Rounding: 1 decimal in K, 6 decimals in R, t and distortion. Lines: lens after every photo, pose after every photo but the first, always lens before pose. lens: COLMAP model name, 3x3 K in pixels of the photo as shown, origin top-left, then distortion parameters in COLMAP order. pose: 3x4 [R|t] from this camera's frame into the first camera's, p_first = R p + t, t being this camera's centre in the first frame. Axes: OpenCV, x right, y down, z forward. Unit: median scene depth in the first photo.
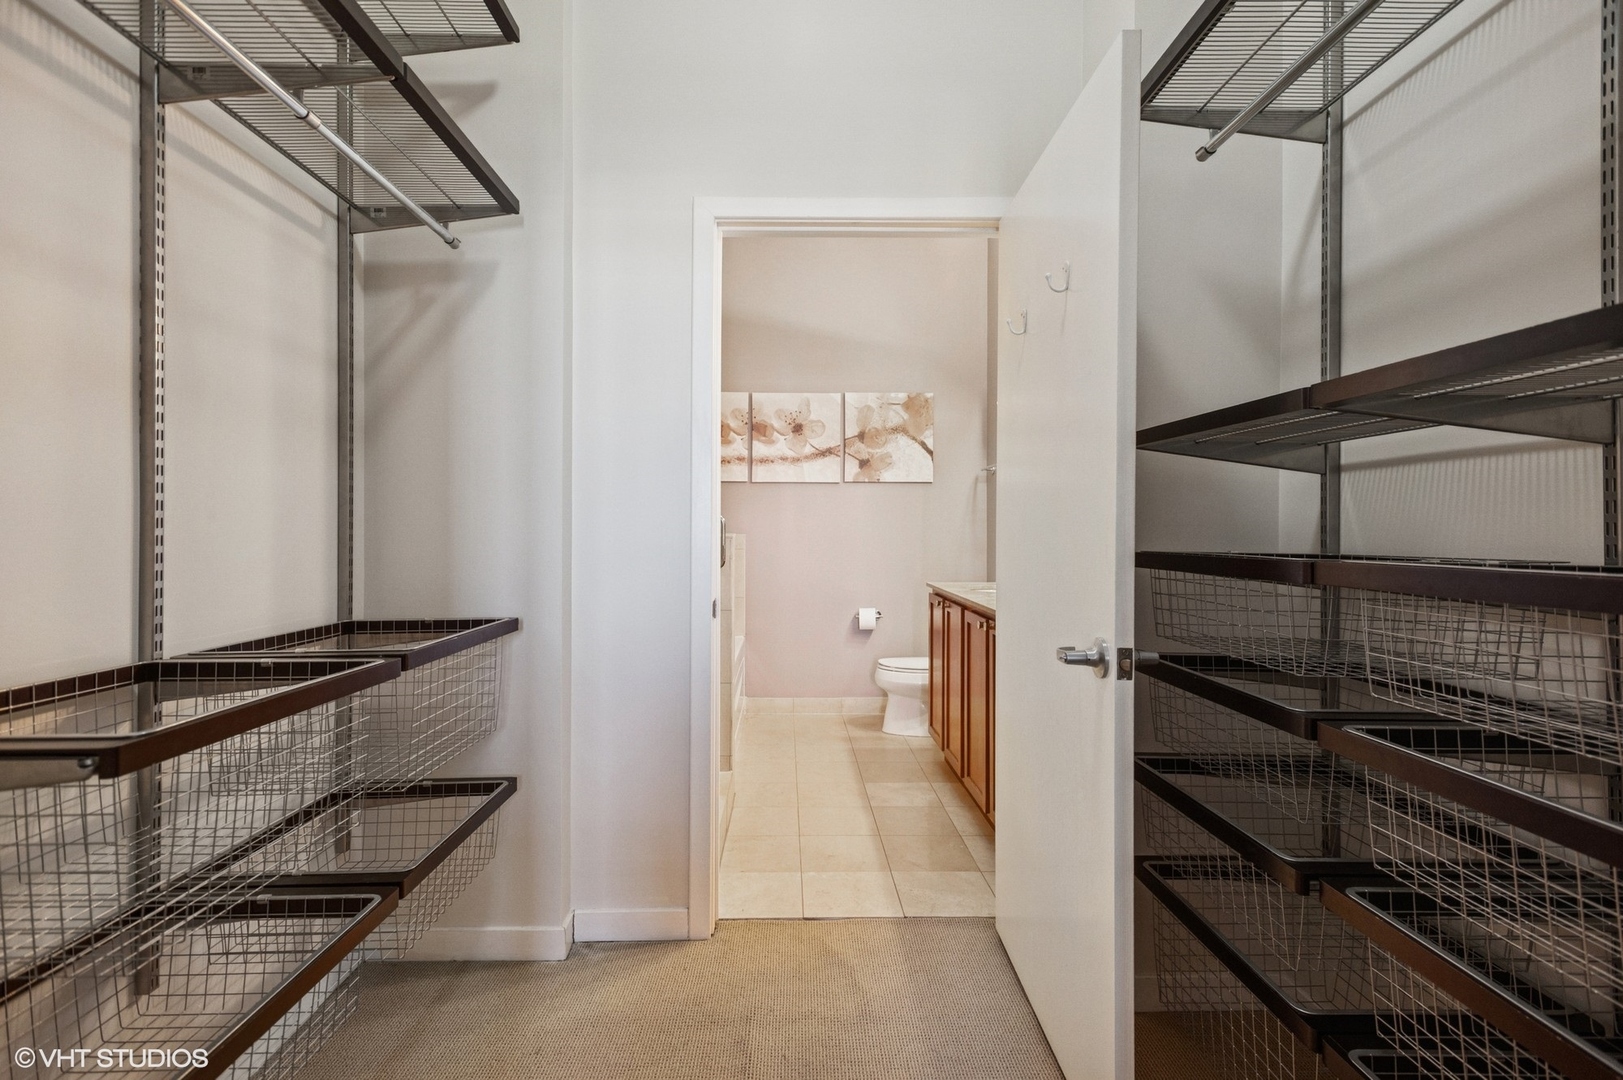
lens RADIAL K [[782.2, 0, 795.6], [0, 782.2, 533.1], [0, 0, 1]] dist [0.010707, 0.003840]
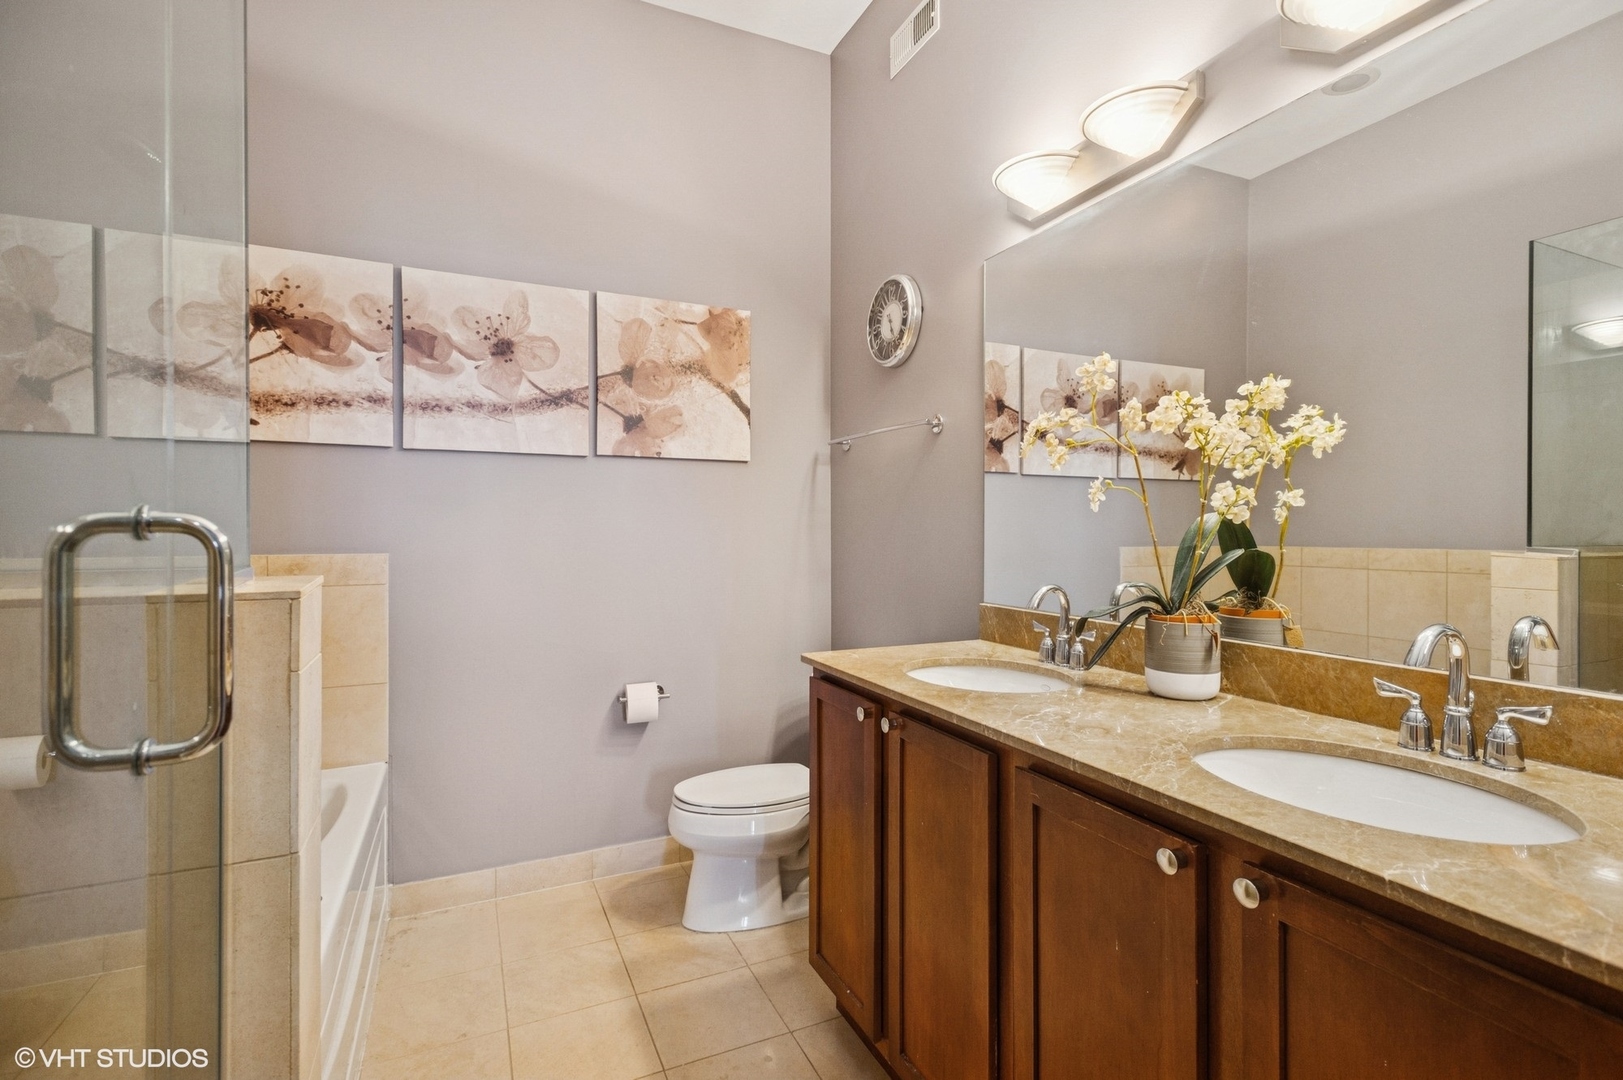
lens RADIAL K [[782.2, 0, 833.2], [0, 782.2, 533.3], [0, 0, 1]] dist [0.010707, 0.003840]
pose [[0.909252, -0.004212, 0.416224, -0.015218], [0.003446, 0.999991, 0.002591, -0.011608], [-0.416231, -0.000922, 0.909258, 0.434644]]
